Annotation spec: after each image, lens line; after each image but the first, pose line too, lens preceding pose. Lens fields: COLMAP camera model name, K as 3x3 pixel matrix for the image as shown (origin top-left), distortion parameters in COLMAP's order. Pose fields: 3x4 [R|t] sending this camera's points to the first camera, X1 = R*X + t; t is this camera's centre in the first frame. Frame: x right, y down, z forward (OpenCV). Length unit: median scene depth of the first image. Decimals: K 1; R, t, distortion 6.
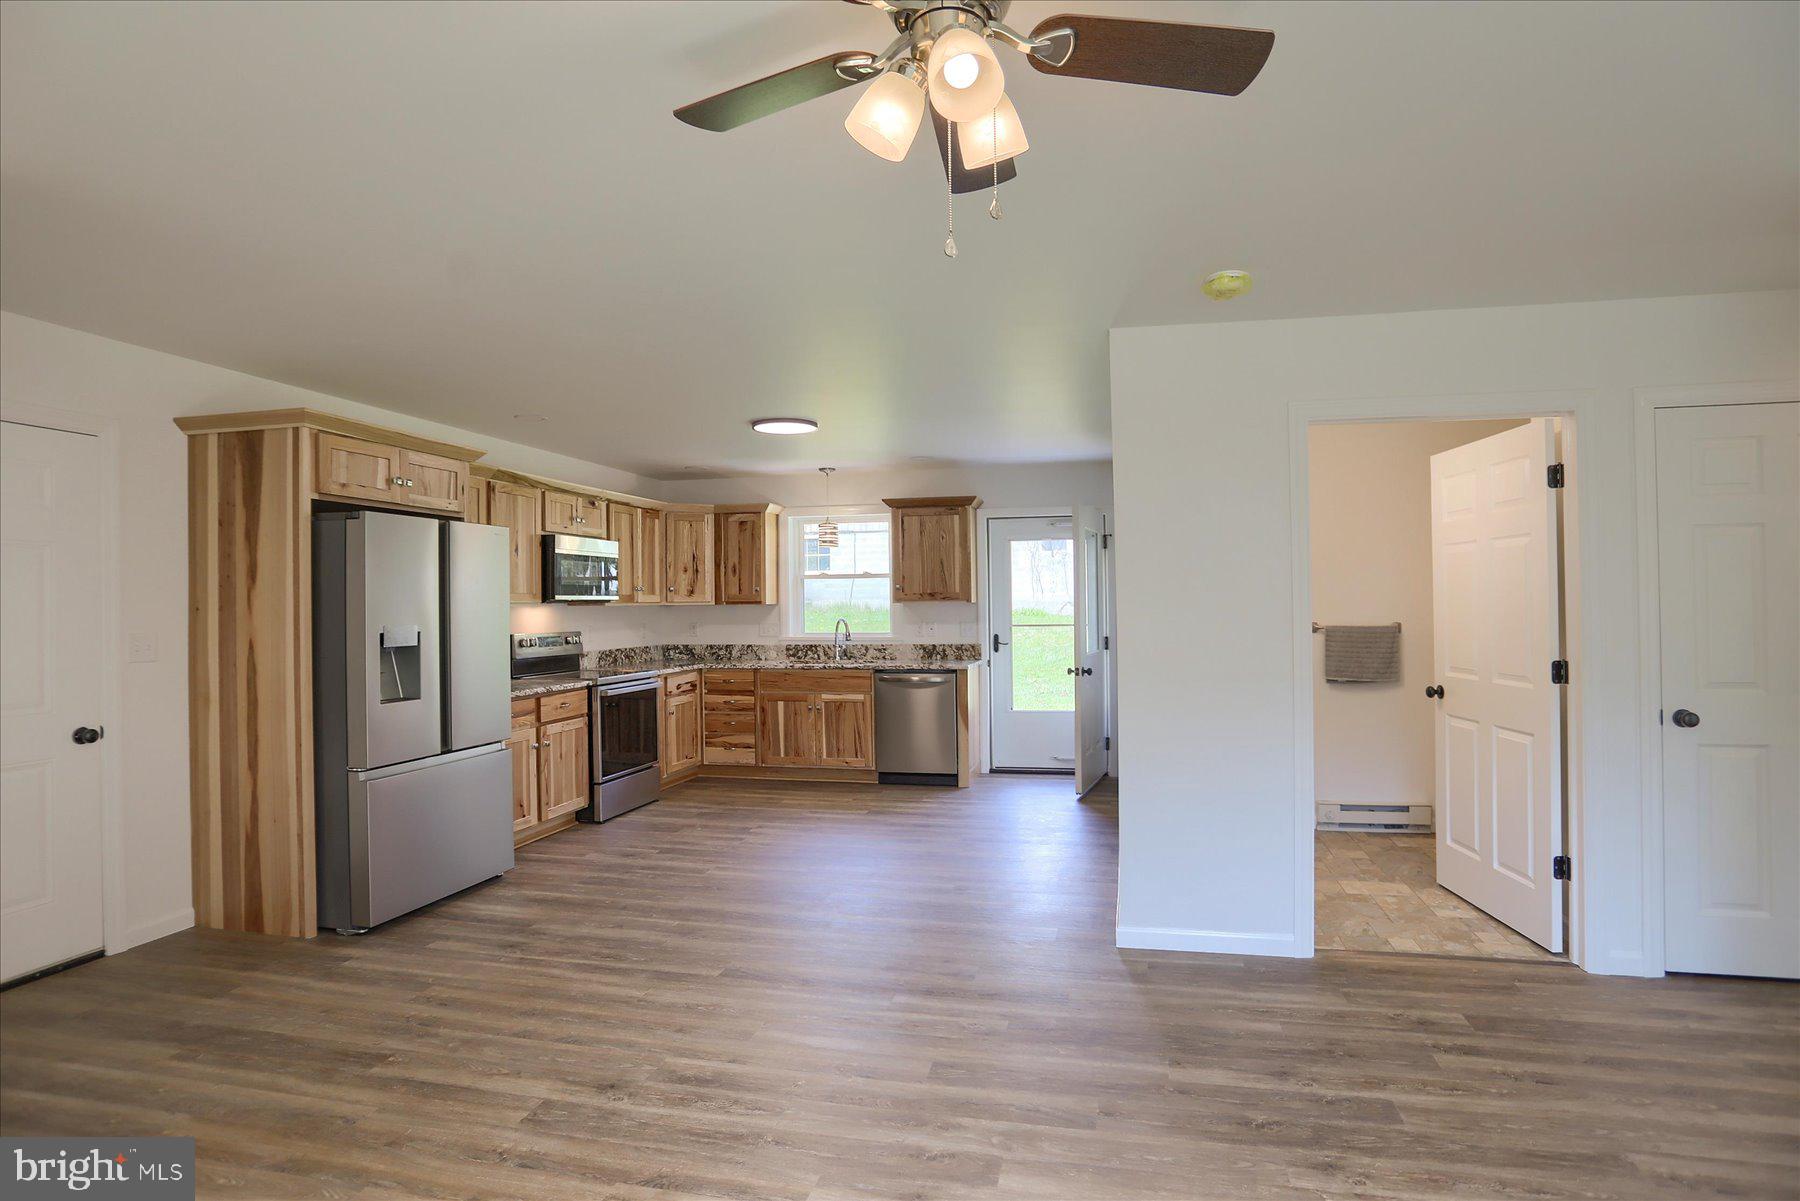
lens RADIAL K [[937.3, 0, 934.4], [0, 937.3, 600.7], [0, 0, 1]] dist [-0.050380, 0.026614]
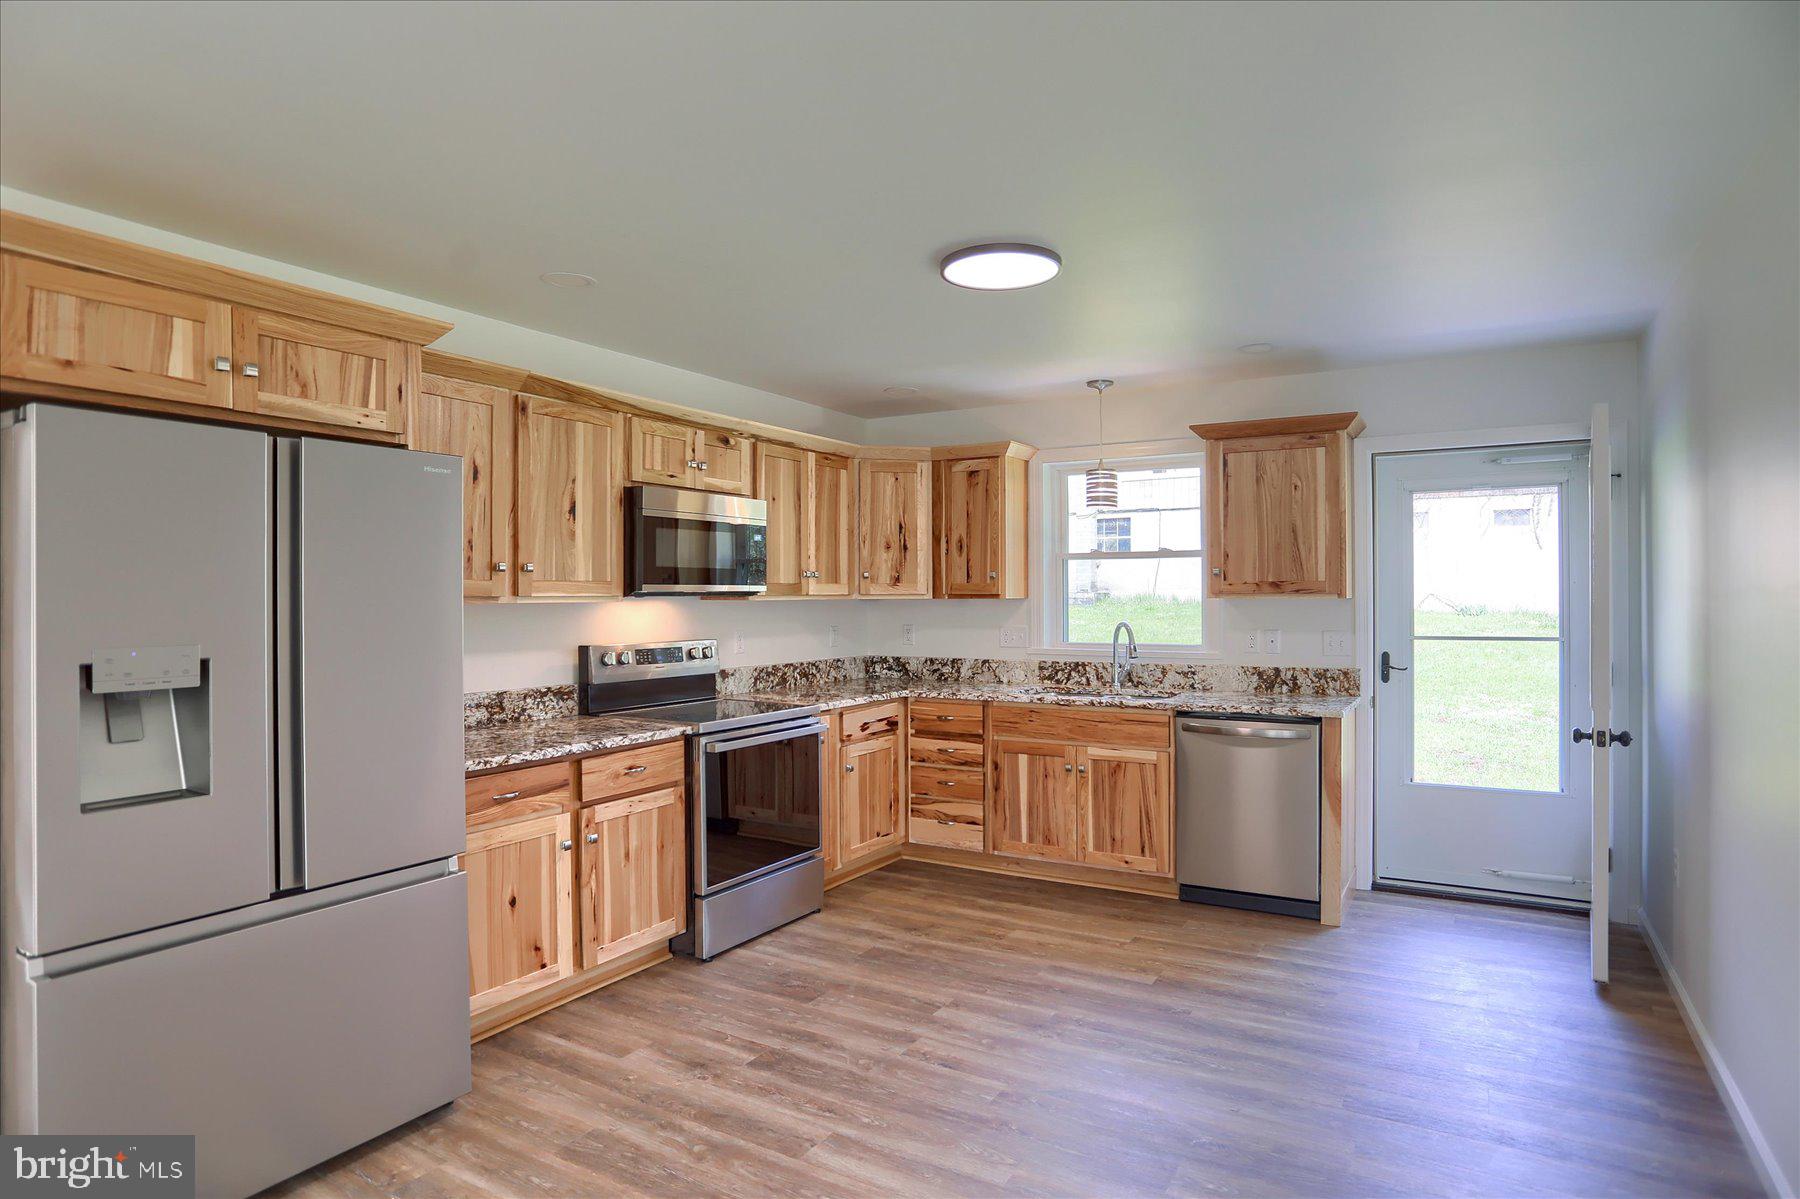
lens RADIAL K [[1017.2, 0, 960.9], [0, 1017.2, 598.3], [0, 0, 1]] dist [-0.082612, 0.035966]
pose [[0.959889, 0.006776, -0.280300, -0.014708], [-0.004491, 0.999951, 0.008794, -0.002826], [0.280346, -0.007182, 0.959872, 0.343830]]
